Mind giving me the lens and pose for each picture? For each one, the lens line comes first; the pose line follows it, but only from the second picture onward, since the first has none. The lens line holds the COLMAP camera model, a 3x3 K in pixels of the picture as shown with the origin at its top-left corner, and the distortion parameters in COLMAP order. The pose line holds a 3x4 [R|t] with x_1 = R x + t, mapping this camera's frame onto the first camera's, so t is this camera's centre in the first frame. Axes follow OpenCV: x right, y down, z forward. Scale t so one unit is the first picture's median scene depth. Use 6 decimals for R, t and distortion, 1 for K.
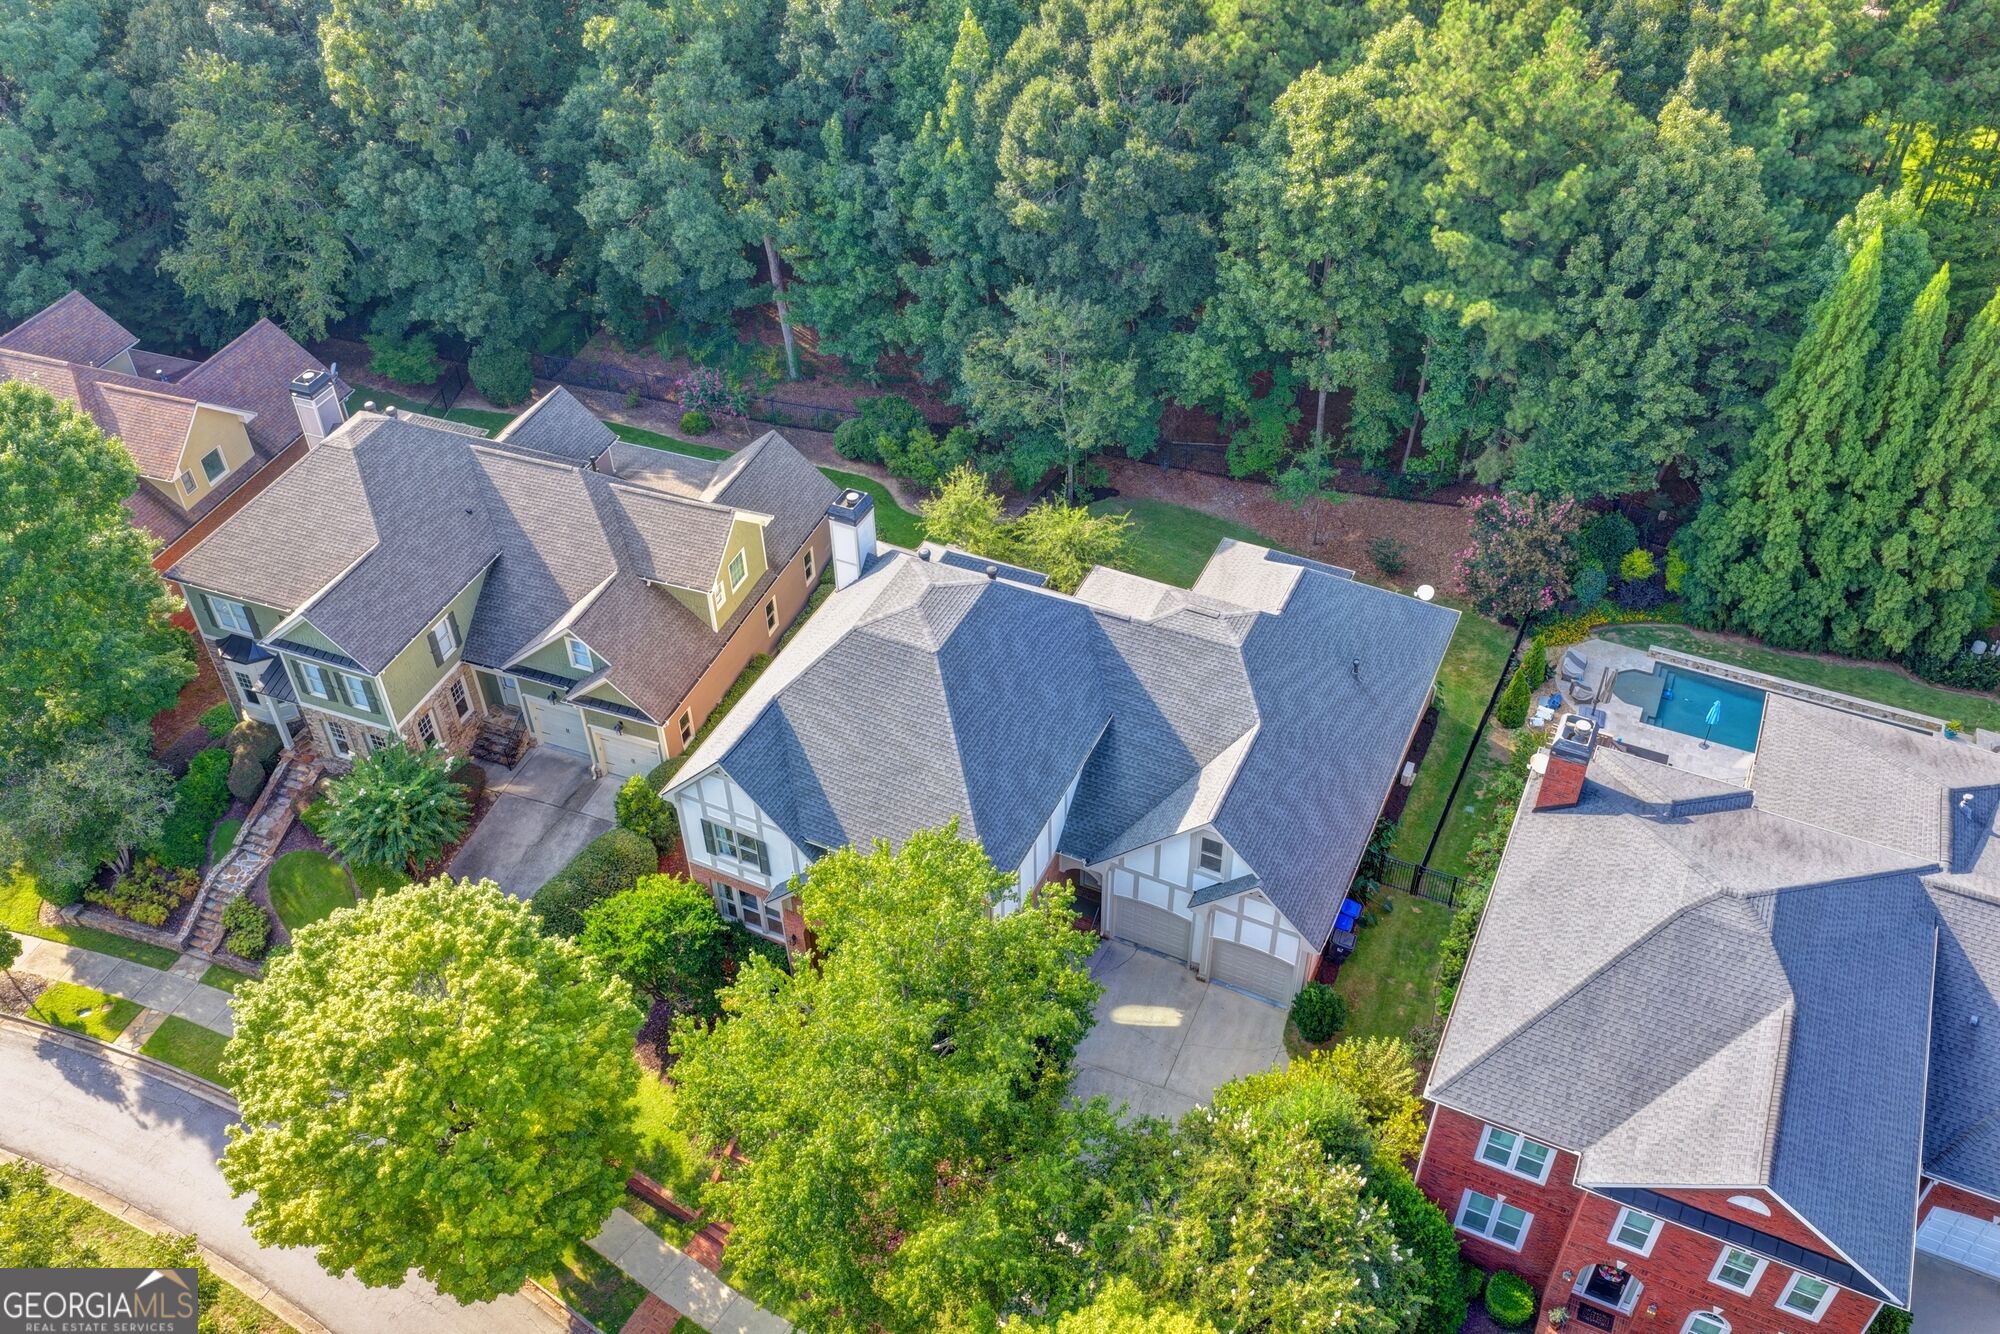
lens RADIAL K [[1662.3, 0, 1001.3], [0, 1662.3, 662.7], [0, 0, 1]] dist [-0.018702, 0.045779]
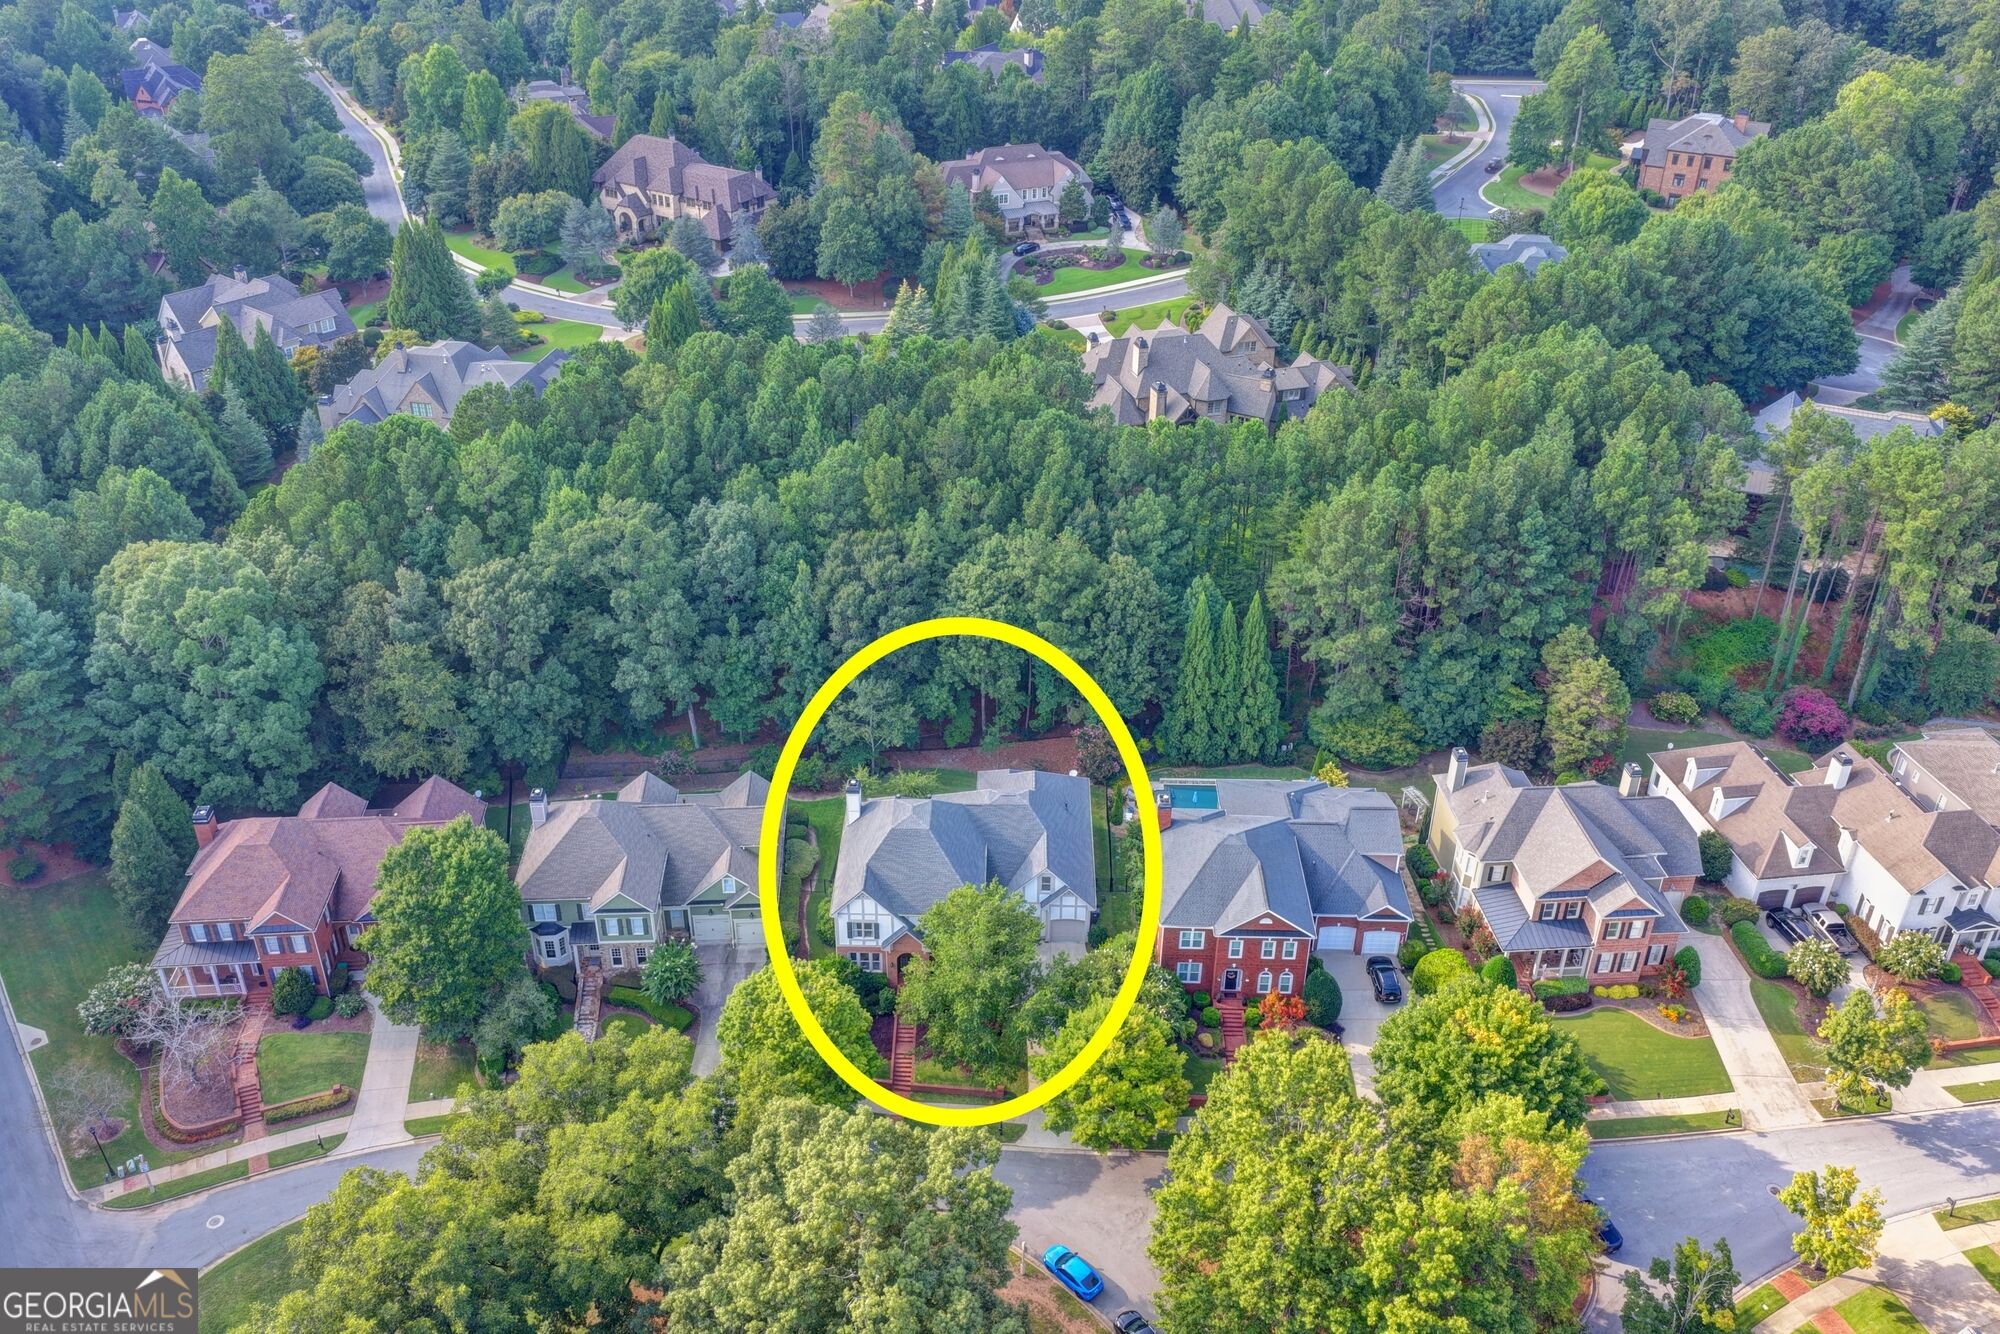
lens RADIAL K [[1662.3, 0, 1001.3], [0, 1662.3, 662.7], [0, 0, 1]] dist [-0.018702, 0.045779]
pose [[0.910443, -0.190392, 0.367211, -0.652275], [0.253983, 0.958022, -0.132994, 0.091825], [-0.326475, 0.214349, 0.920581, -1.122250]]
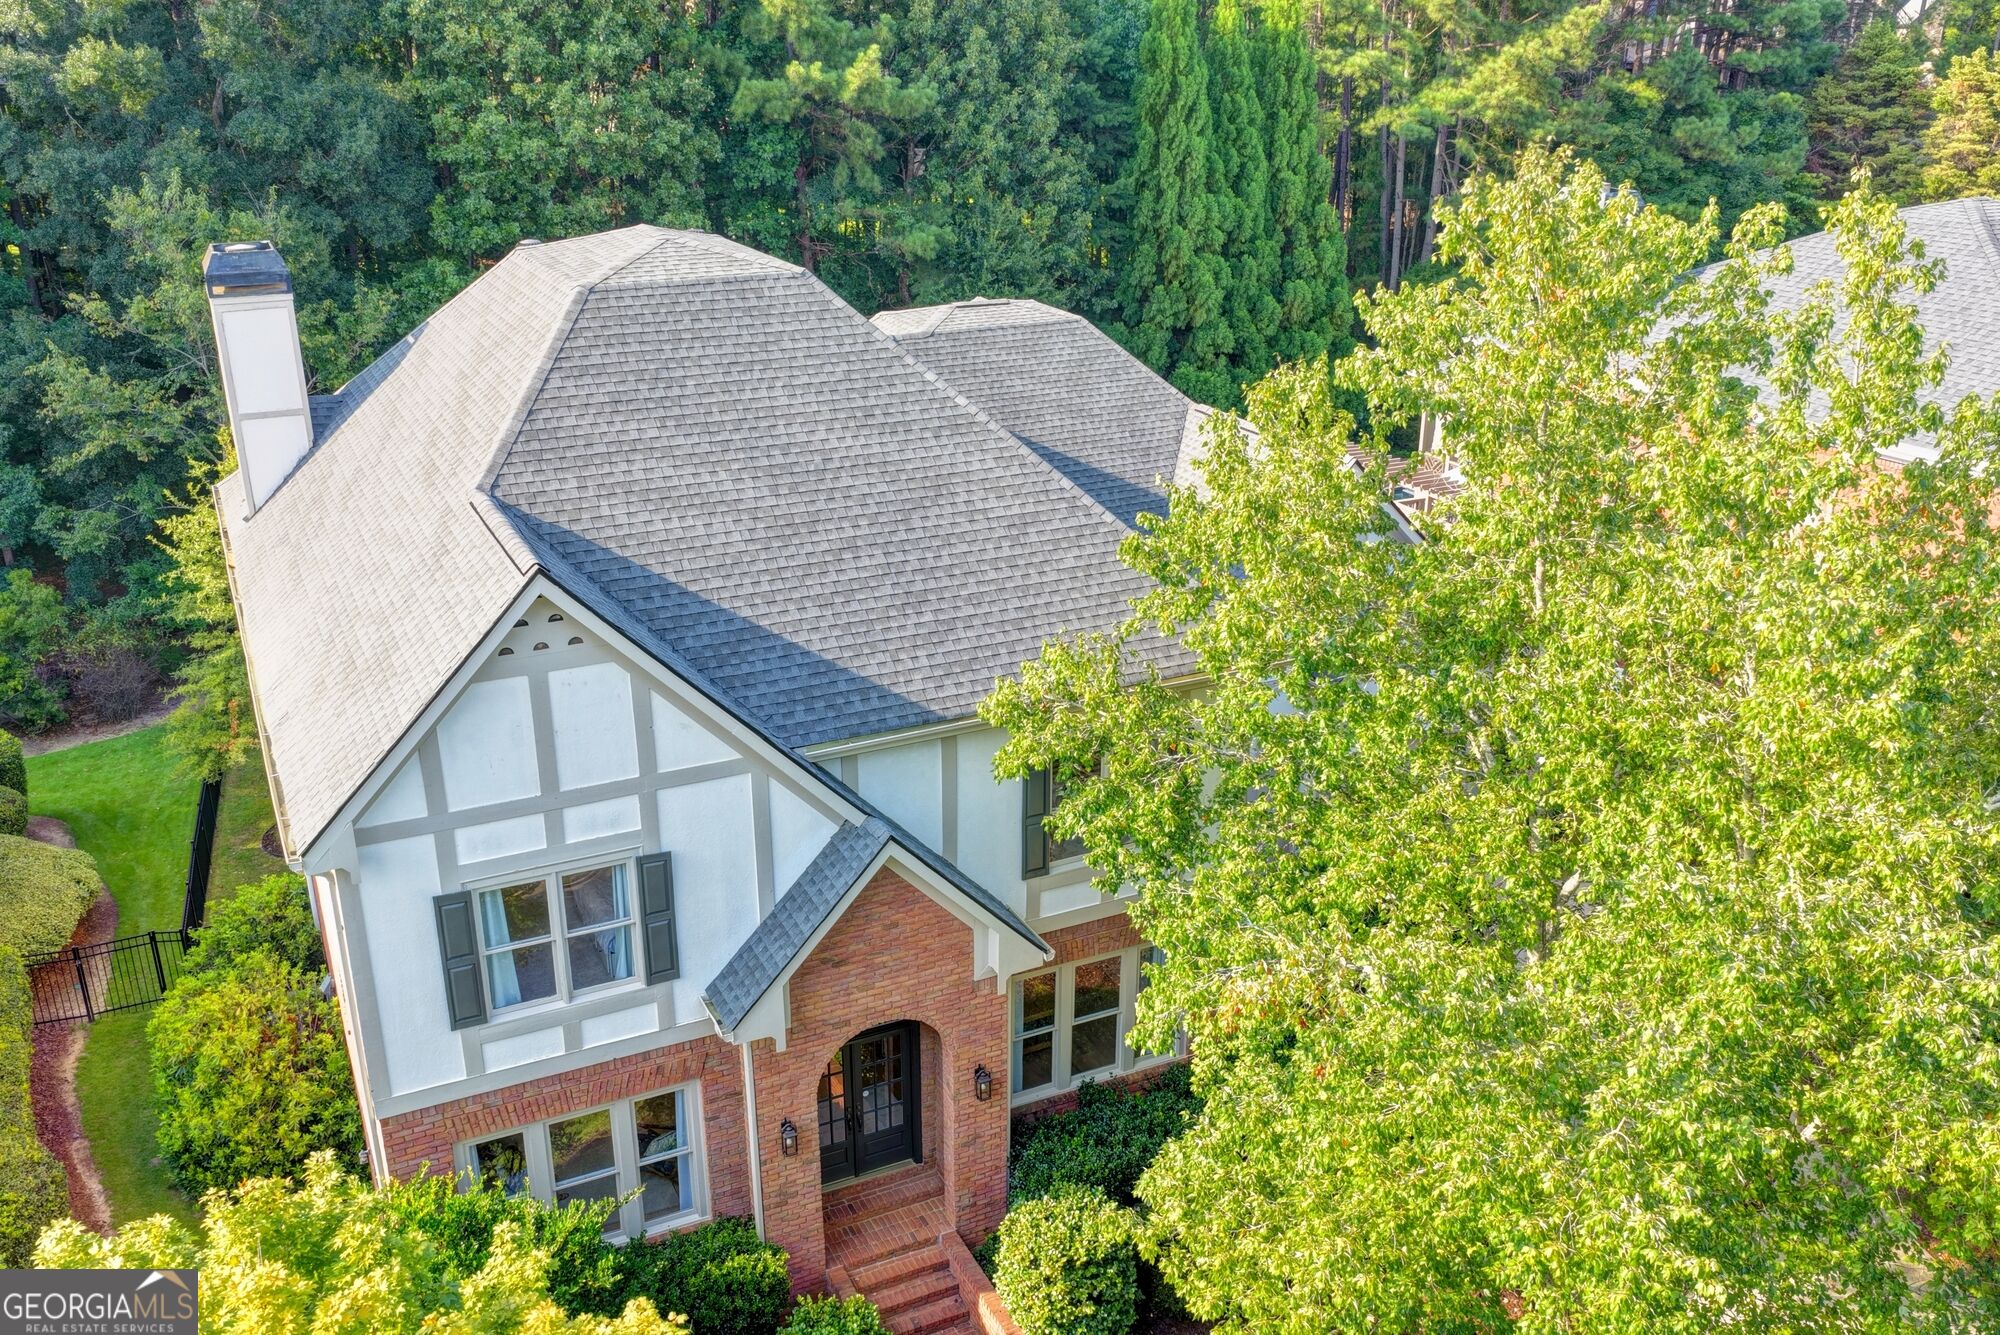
lens RADIAL K [[1662.3, 0, 1001.3], [0, 1662.3, 663.2], [0, 0, 1]] dist [-0.018702, 0.045779]
pose [[0.622916, -0.272125, 0.733433, -0.276093], [0.505973, 0.855191, -0.112430, 0.121144], [-0.596630, 0.441131, 0.670400, 0.586590]]
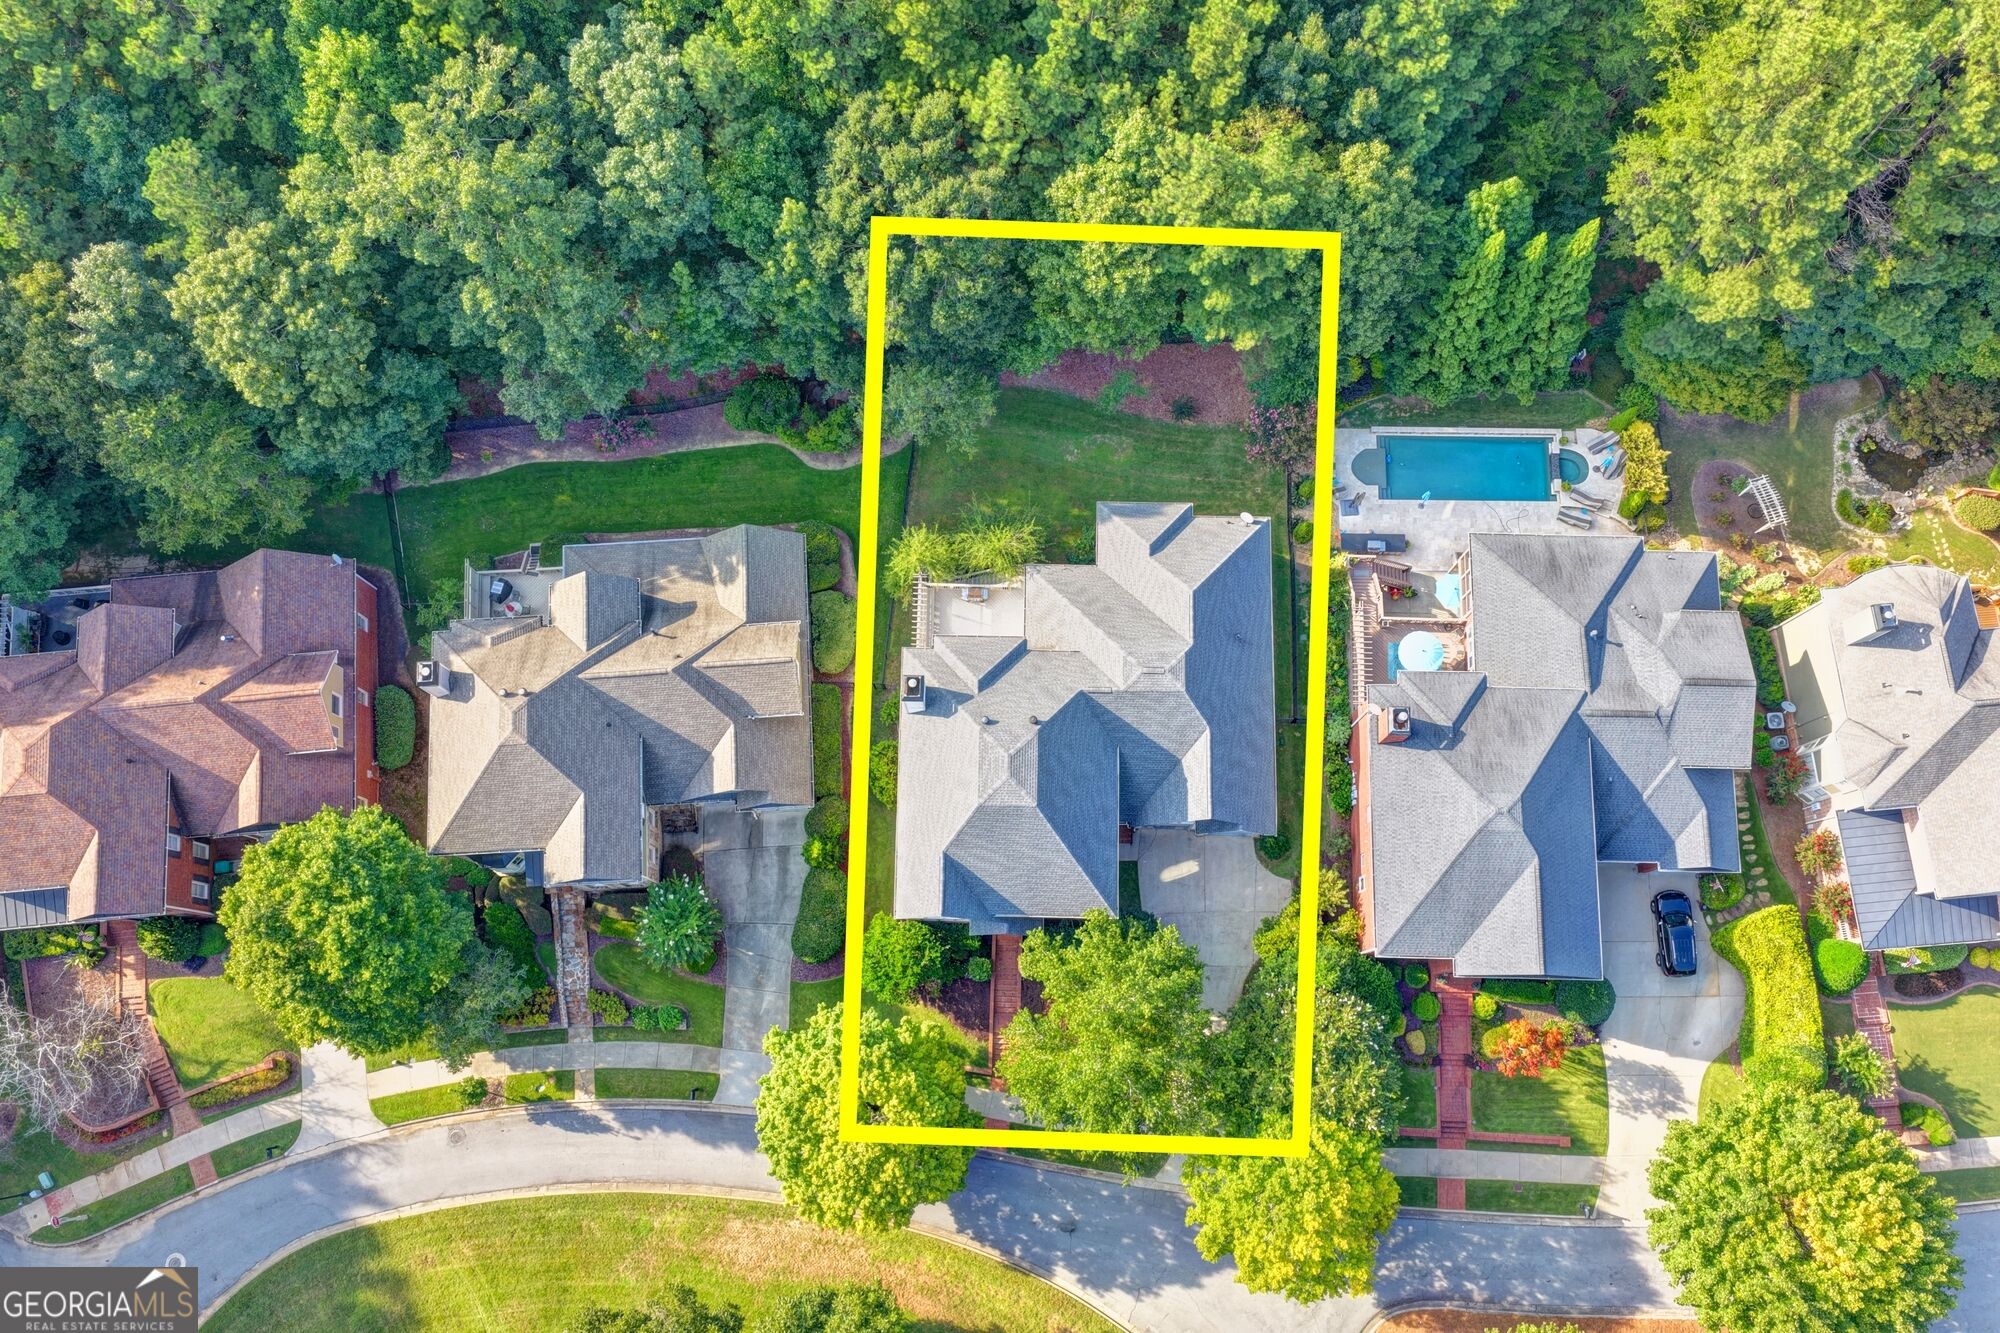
lens RADIAL K [[1662.3, 0, 1001.3], [0, 1662.3, 662.2], [0, 0, 1]] dist [-0.018702, 0.045779]
pose [[0.912281, -0.397528, 0.098562, -0.140989], [0.268459, 0.762148, 0.589117, -0.872333], [-0.309309, -0.510981, 0.802014, -0.185102]]
